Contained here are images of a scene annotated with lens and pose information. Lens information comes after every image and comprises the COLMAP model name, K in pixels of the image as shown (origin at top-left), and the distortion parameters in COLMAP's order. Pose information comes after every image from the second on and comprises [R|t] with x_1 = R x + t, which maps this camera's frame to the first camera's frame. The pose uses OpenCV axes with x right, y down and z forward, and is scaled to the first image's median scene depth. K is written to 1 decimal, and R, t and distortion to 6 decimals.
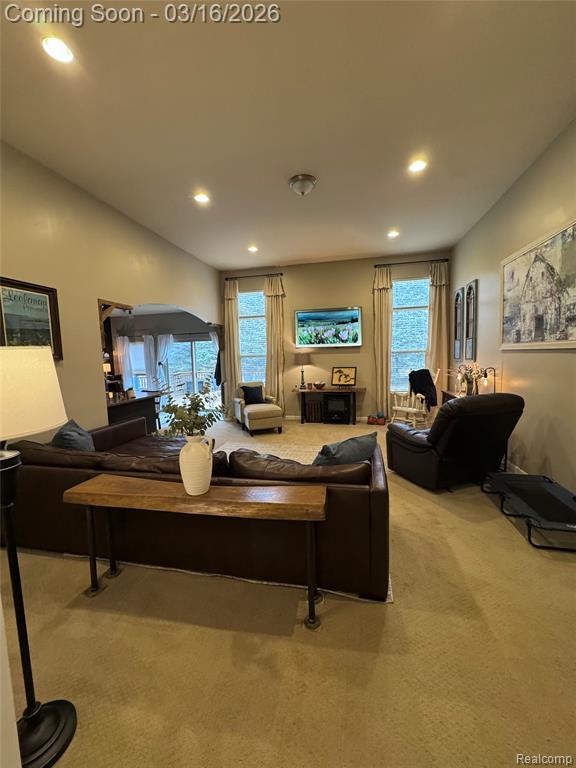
lens RADIAL K [[305.3, 0, 289.3], [0, 305.3, 380.4], [0, 0, 1]] dist [-0.000483, -0.000015]
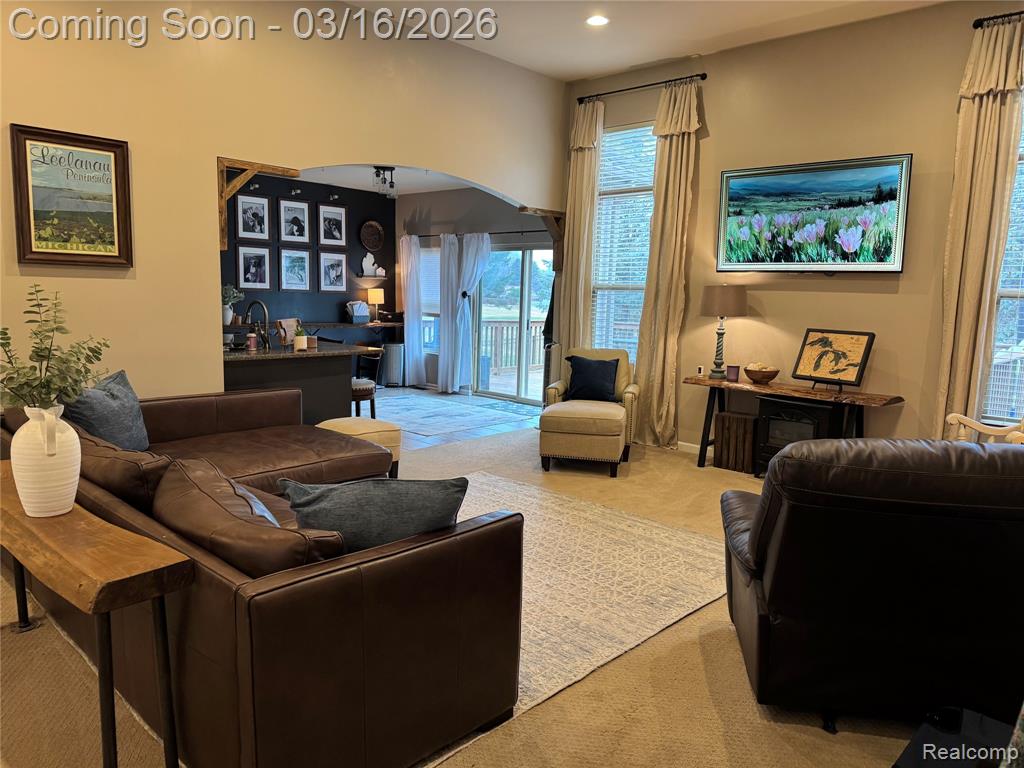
lens RADIAL K [[716.3, 0, 512.0], [0, 716.3, 384.0], [0, 0, 1]] dist [0.056766, -0.068561]
pose [[0.855830, 0.120151, -0.503109, 0.285531], [-0.095153, 0.992619, 0.075191, -0.009248], [0.508430, -0.016478, 0.860946, 0.090771]]
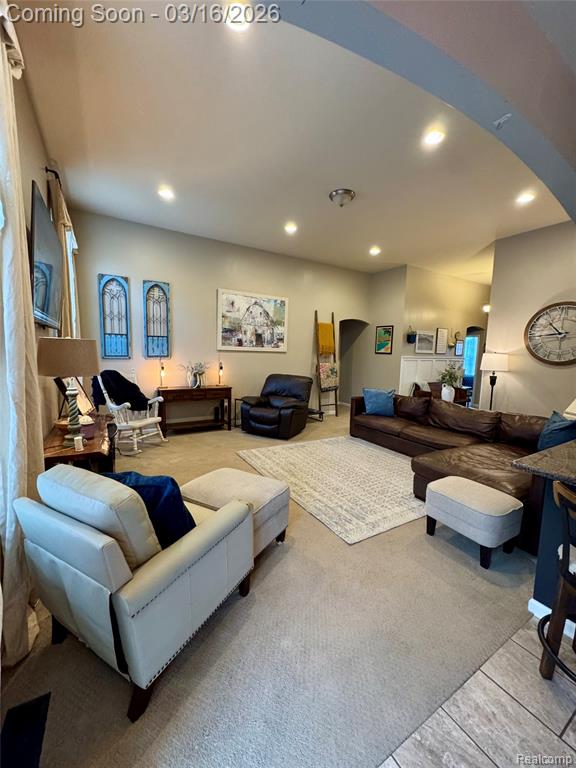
lens RADIAL K [[305.3, 0, 289.3], [0, 305.3, 380.4], [0, 0, 1]] dist [-0.000483, -0.000015]
pose [[-0.685018, -0.054742, 0.726467, -0.359967], [0.053119, 0.990766, 0.124746, -0.072915], [-0.726587, 0.124042, -0.675784, 1.069090]]
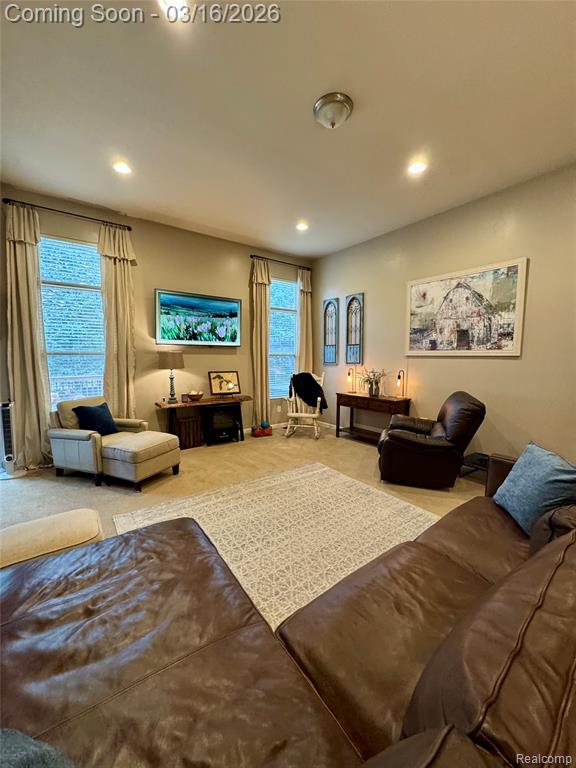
lens RADIAL K [[305.3, 0, 289.3], [0, 305.3, 380.4], [0, 0, 1]] dist [-0.000483, -0.000015]
pose [[0.656506, -0.030375, 0.753709, -0.313504], [0.040312, 0.999174, 0.005154, -0.016839], [-0.753243, 0.027000, 0.657188, 0.343161]]
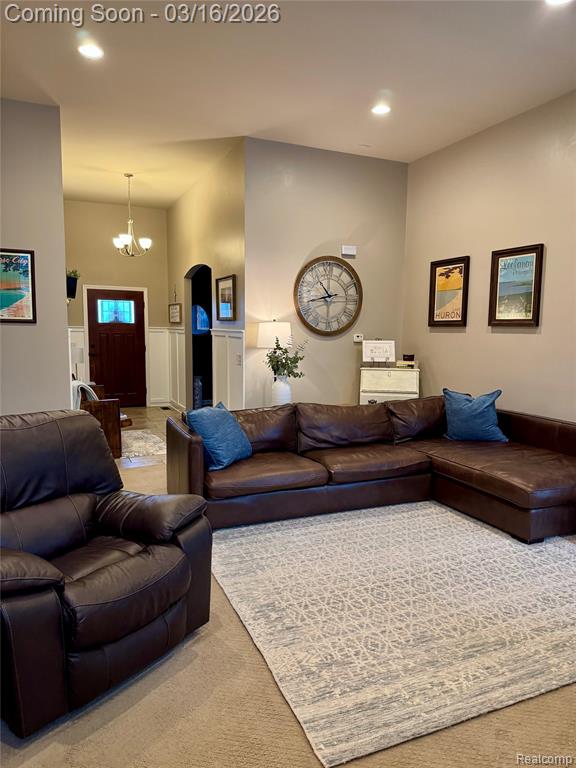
lens RADIAL K [[537.3, 0, 288.0], [0, 537.3, 384.0], [0, 0, 1]] dist [0.056766, -0.068561]
pose [[-0.808669, 0.084554, -0.582156, 0.358541], [-0.035267, 0.980868, 0.191454, -0.086039], [0.587206, 0.175353, -0.790215, 0.897647]]
